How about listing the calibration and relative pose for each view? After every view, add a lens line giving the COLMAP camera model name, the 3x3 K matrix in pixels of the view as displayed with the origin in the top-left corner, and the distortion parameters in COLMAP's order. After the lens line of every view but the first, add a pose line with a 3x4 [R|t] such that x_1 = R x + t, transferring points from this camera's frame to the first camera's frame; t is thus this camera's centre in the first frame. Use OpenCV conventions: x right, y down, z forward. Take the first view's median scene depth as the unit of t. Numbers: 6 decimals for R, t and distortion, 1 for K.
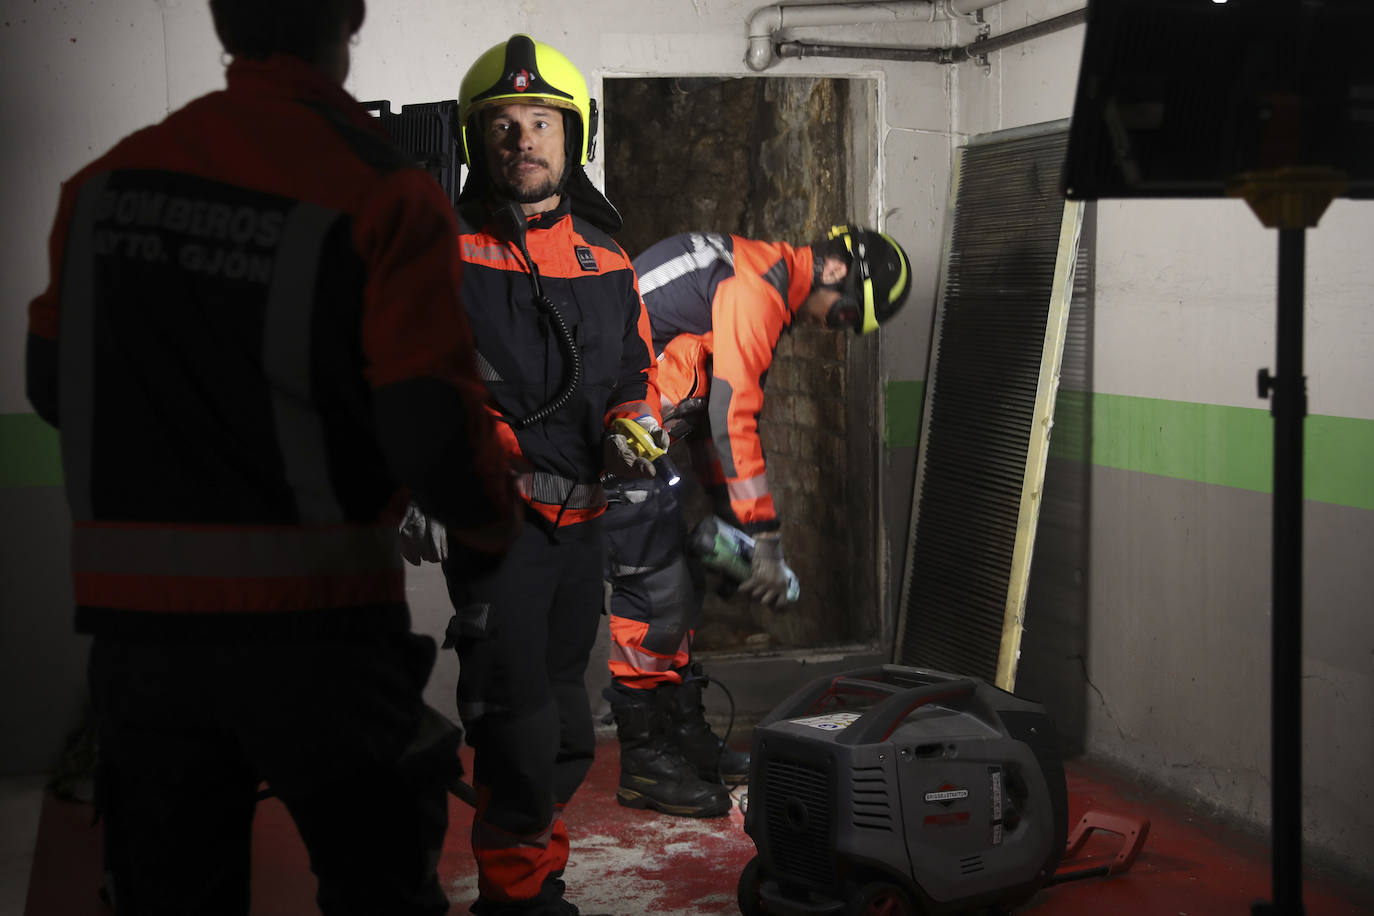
lens RADIAL K [[2001.2, 0, 689.5], [0, 2001.2, 458.7], [0, 0, 1]] dist [0.091118, 0.000000]
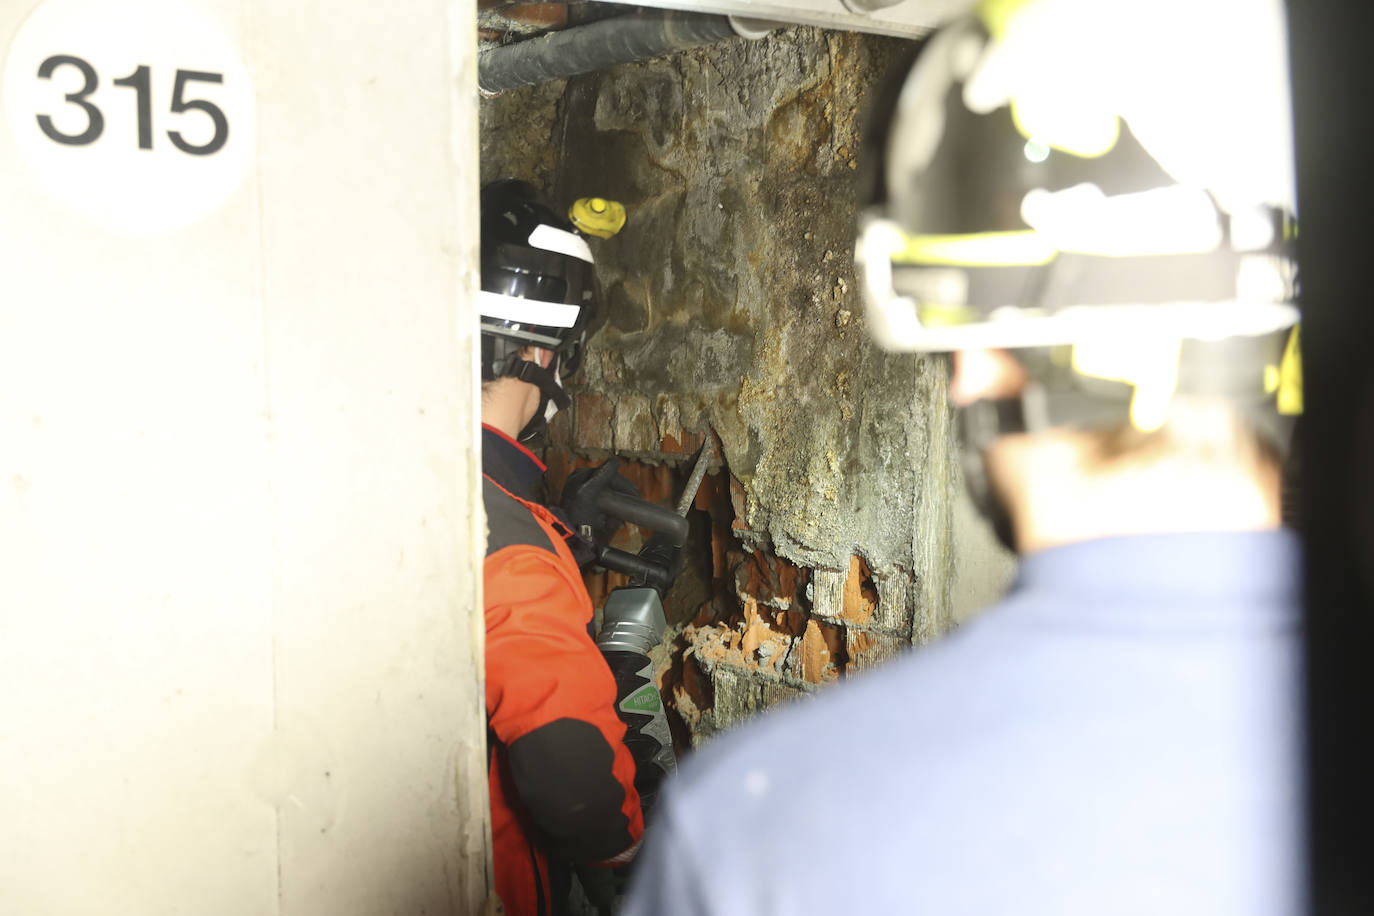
lens RADIAL K [[1613.5, 0, 676.8], [0, 1613.5, 471.0], [0, 0, 1]] dist [0.045231, 0.000000]
pose [[0.935873, -0.018506, 0.351850, -0.094377], [0.021526, 0.999757, -0.004674, -0.099751], [-0.351678, 0.011948, 0.936045, 0.675664]]
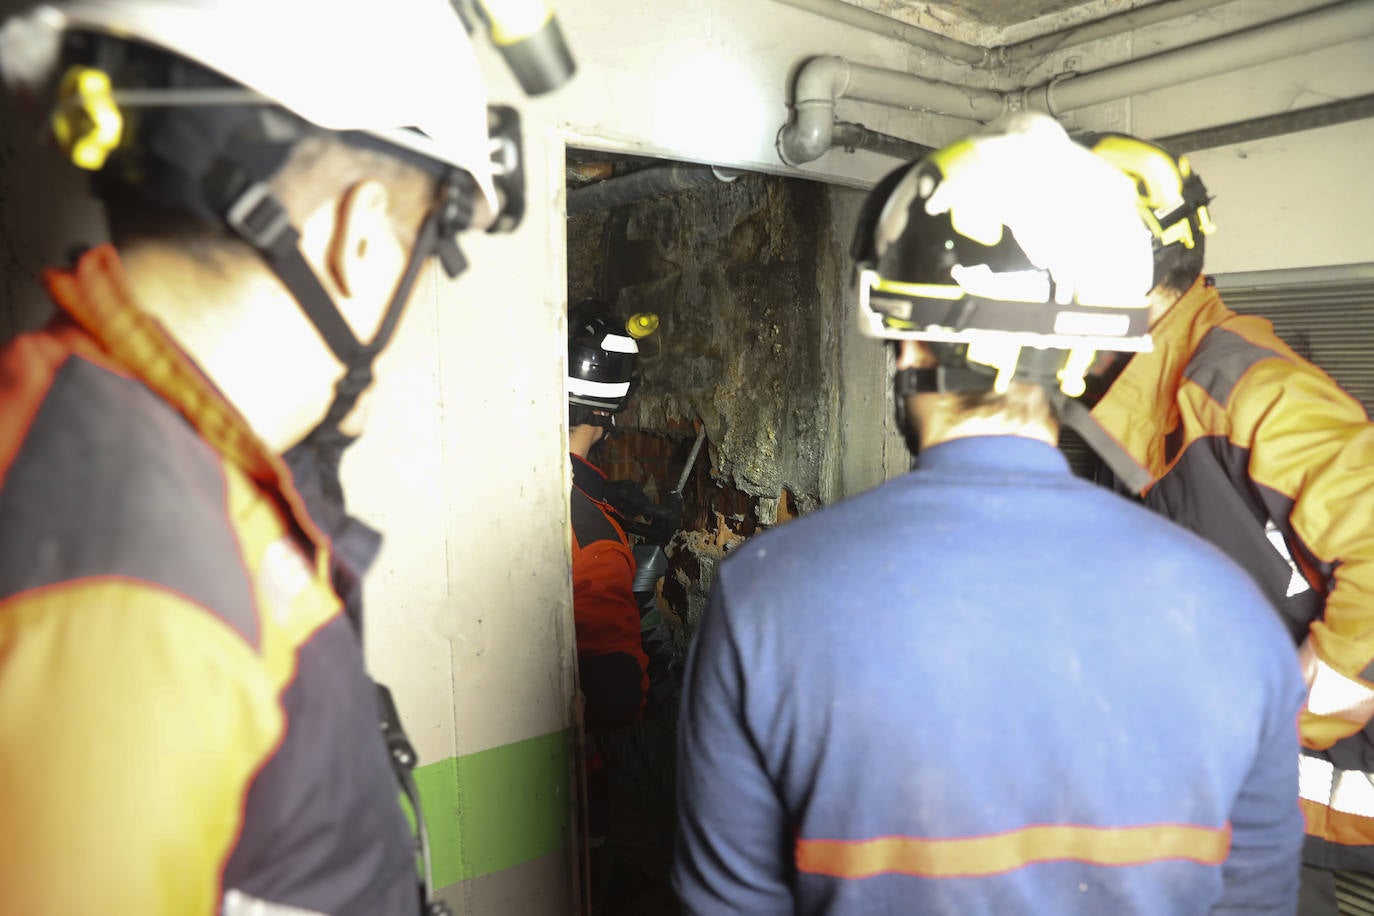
lens RADIAL K [[921.3, 0, 682.3], [0, 921.3, 466.8], [0, 0, 1]] dist [-0.094535, 0.055047]
pose [[0.928563, -0.033888, 0.369625, -0.094898], [0.027718, 0.999374, 0.021993, -0.098758], [-0.370139, -0.010176, 0.928921, 0.690353]]
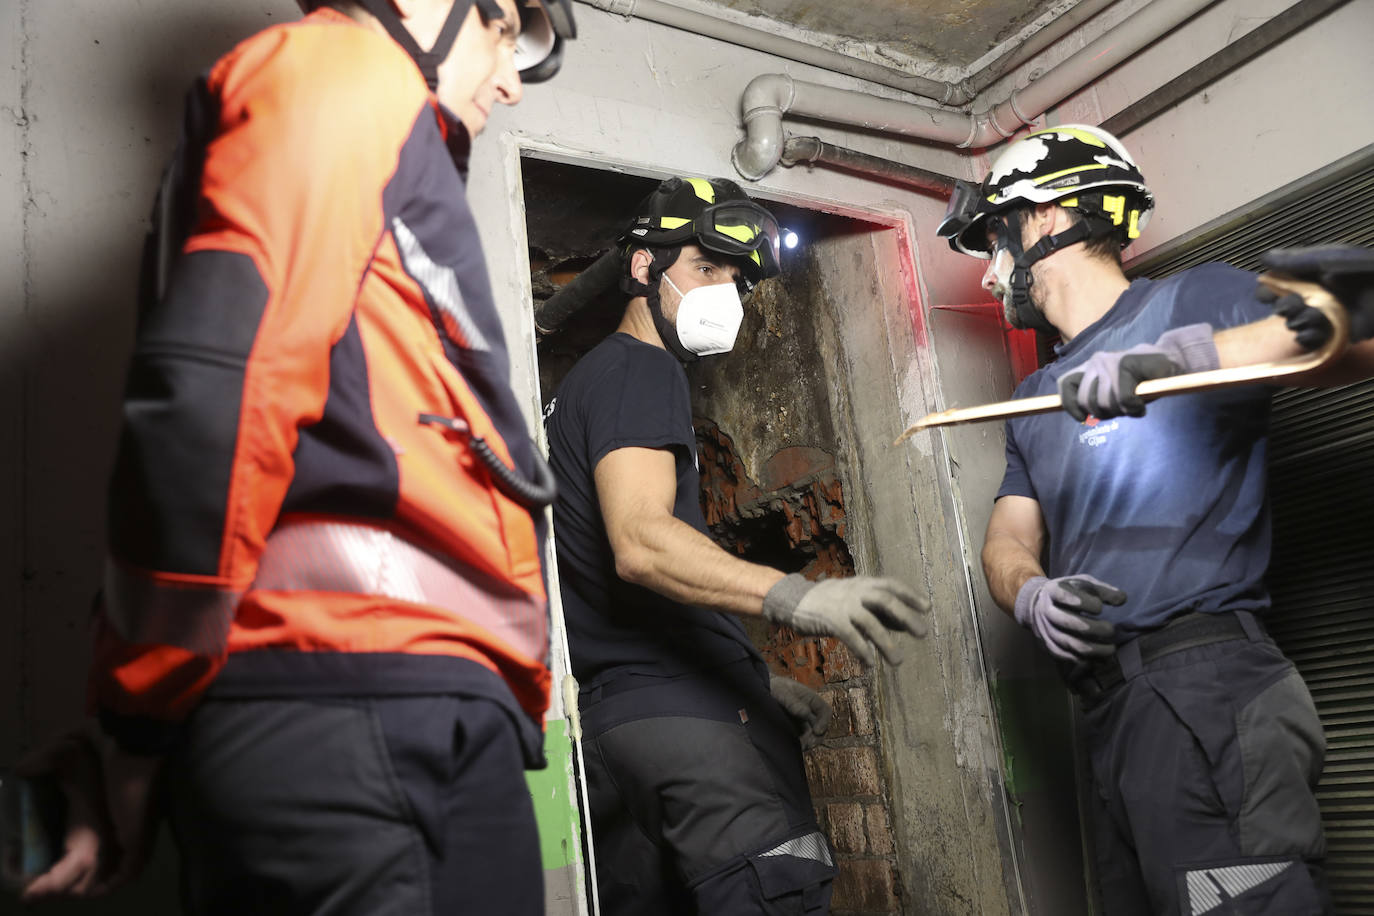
lens RADIAL K [[1278.4, 0, 684.2], [0, 1278.4, 475.2], [0, 0, 1]] dist [-0.005186, 0.000000]
pose [[0.946170, -0.017647, 0.323189, -0.104678], [0.127349, 0.938274, -0.321597, 0.014408], [-0.297564, 0.345444, 0.890014, 0.630935]]
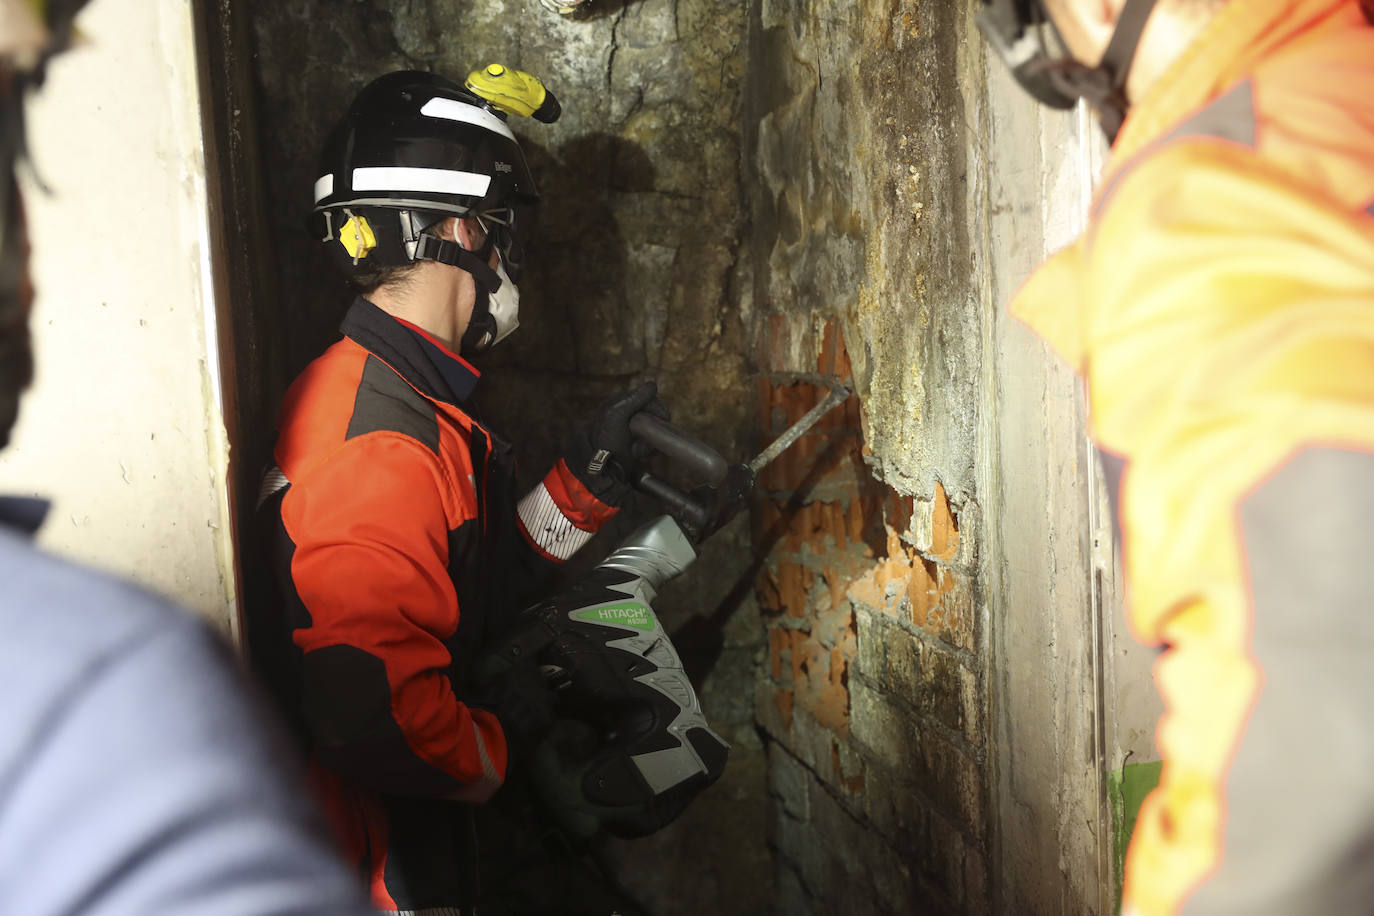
lens RADIAL K [[1613.5, 0, 688.6], [0, 1613.5, 470.3], [0, 0, 1]] dist [0.045231, 0.000000]
pose [[0.998489, -0.031950, -0.044698, 0.037072], [0.032759, 0.999310, 0.017483, -0.091076], [0.044109, -0.018921, 0.998848, 0.681073]]
